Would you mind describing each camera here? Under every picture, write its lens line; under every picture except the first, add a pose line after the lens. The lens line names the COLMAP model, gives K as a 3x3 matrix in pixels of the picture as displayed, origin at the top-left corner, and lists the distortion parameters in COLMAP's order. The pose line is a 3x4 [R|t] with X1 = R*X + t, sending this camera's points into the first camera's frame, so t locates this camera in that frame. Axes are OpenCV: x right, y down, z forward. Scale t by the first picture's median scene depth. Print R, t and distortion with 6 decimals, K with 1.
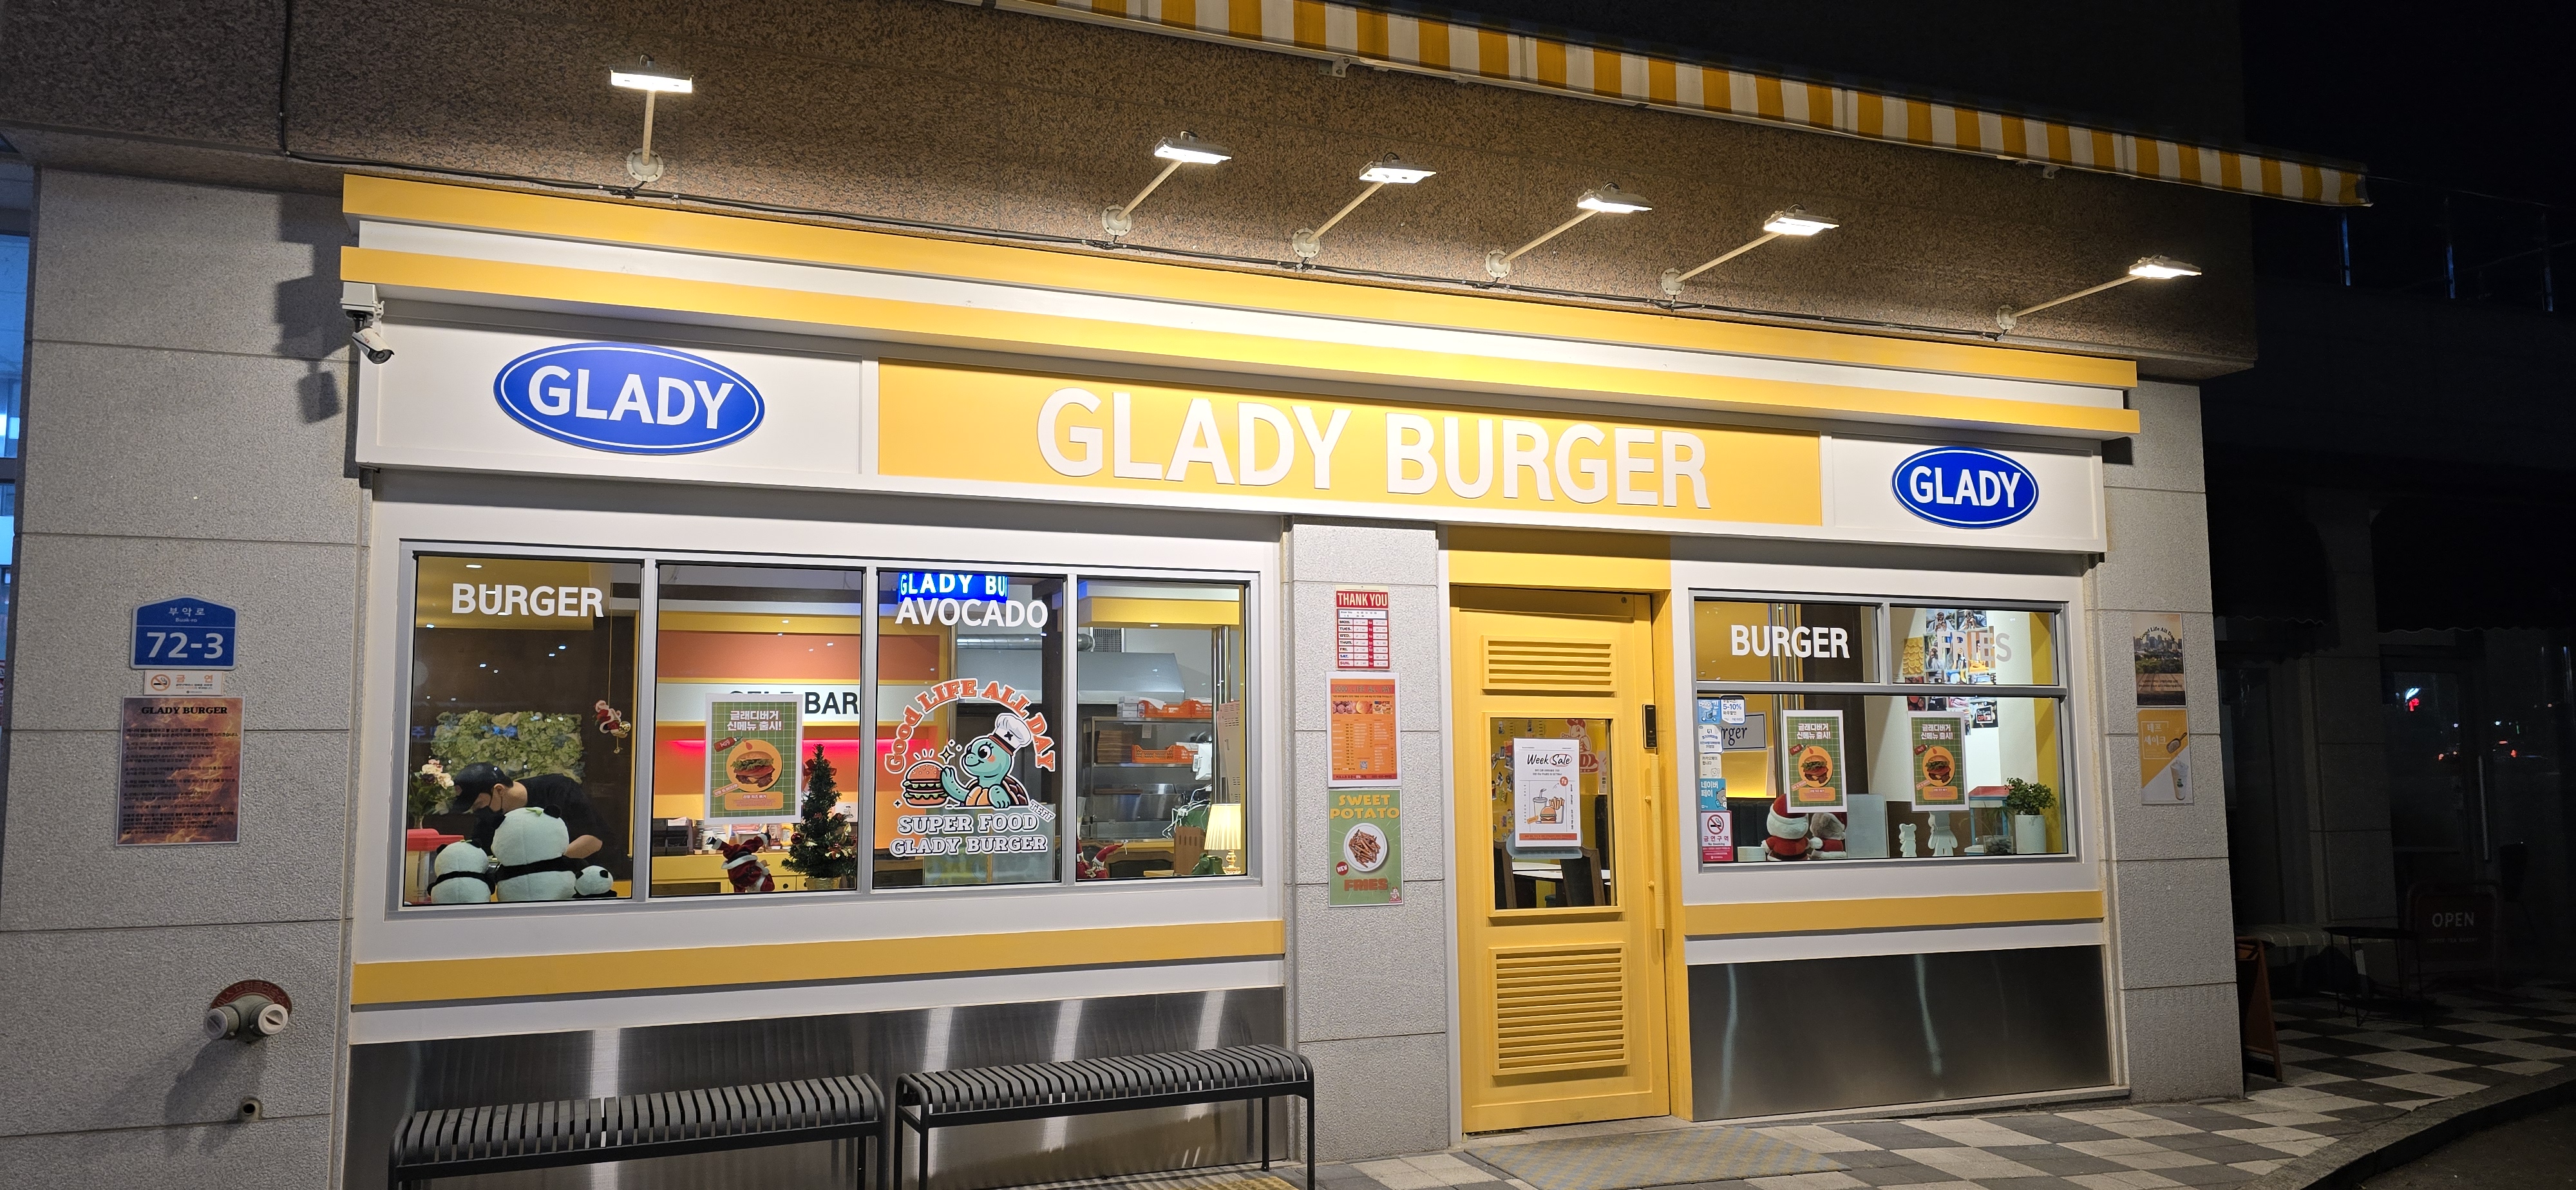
lens RADIAL K [[1738.3, 0, 1293.9], [0, 1738.3, 606.4], [0, 0, 1]] dist [0.086508, -0.082377]
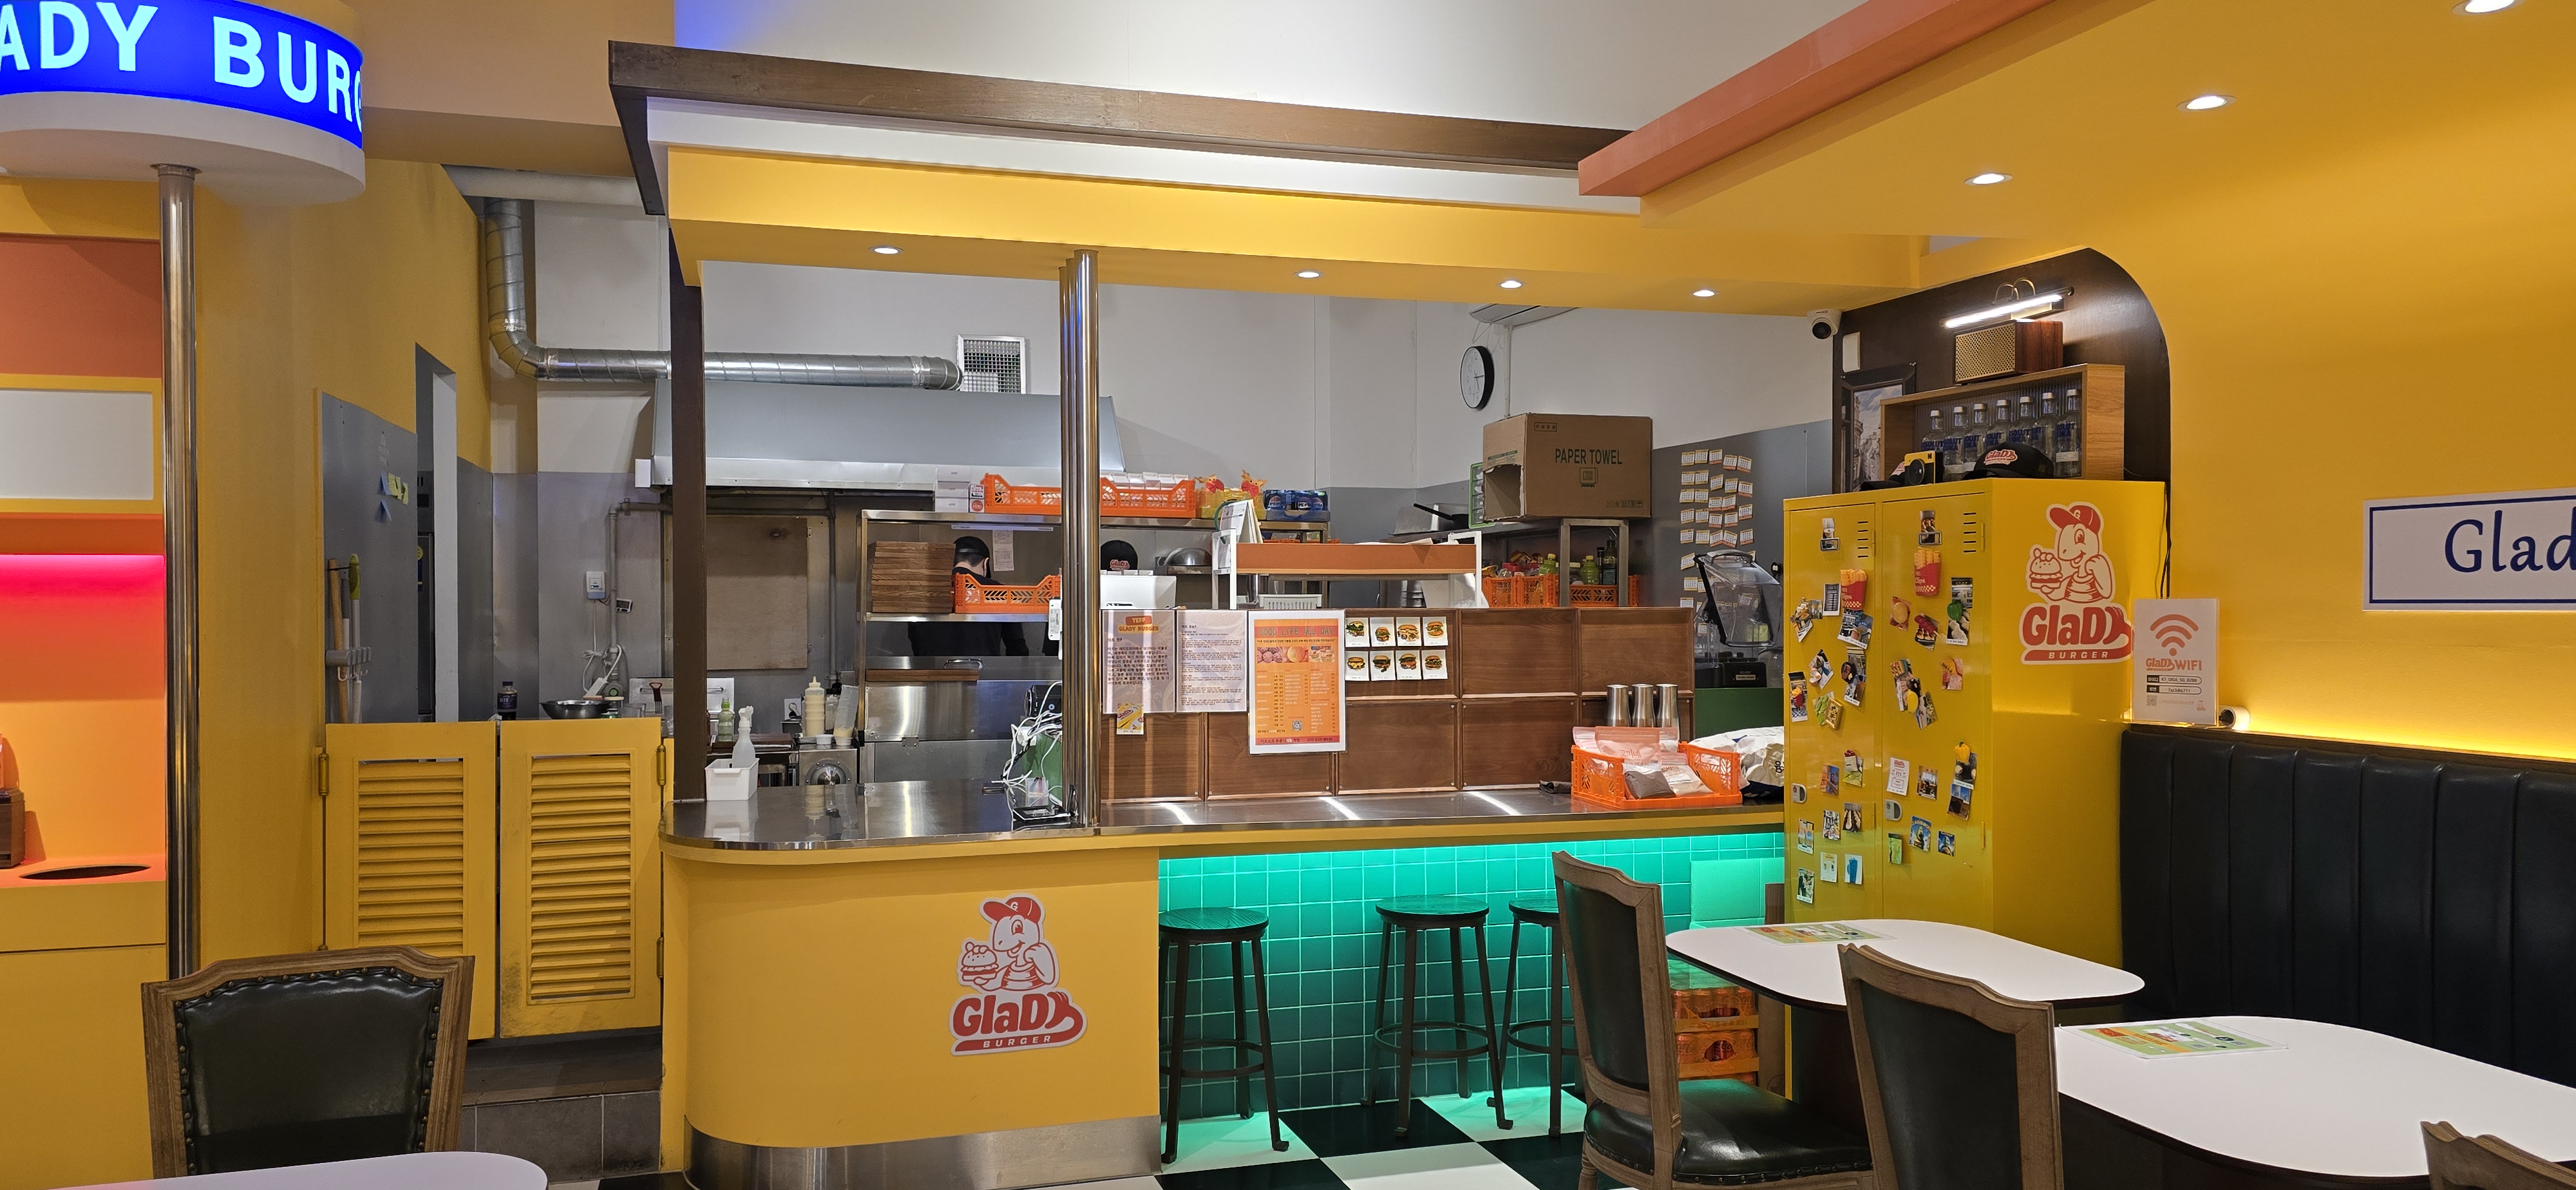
lens RADIAL K [[1738.3, 0, 1293.9], [0, 1738.3, 606.4], [0, 0, 1]] dist [0.086508, -0.082377]
pose [[0.997648, 0.006445, -0.068240, 0.034721], [0.000624, 0.994675, 0.103064, 0.052102], [0.068541, -0.102864, 0.992331, 0.692168]]
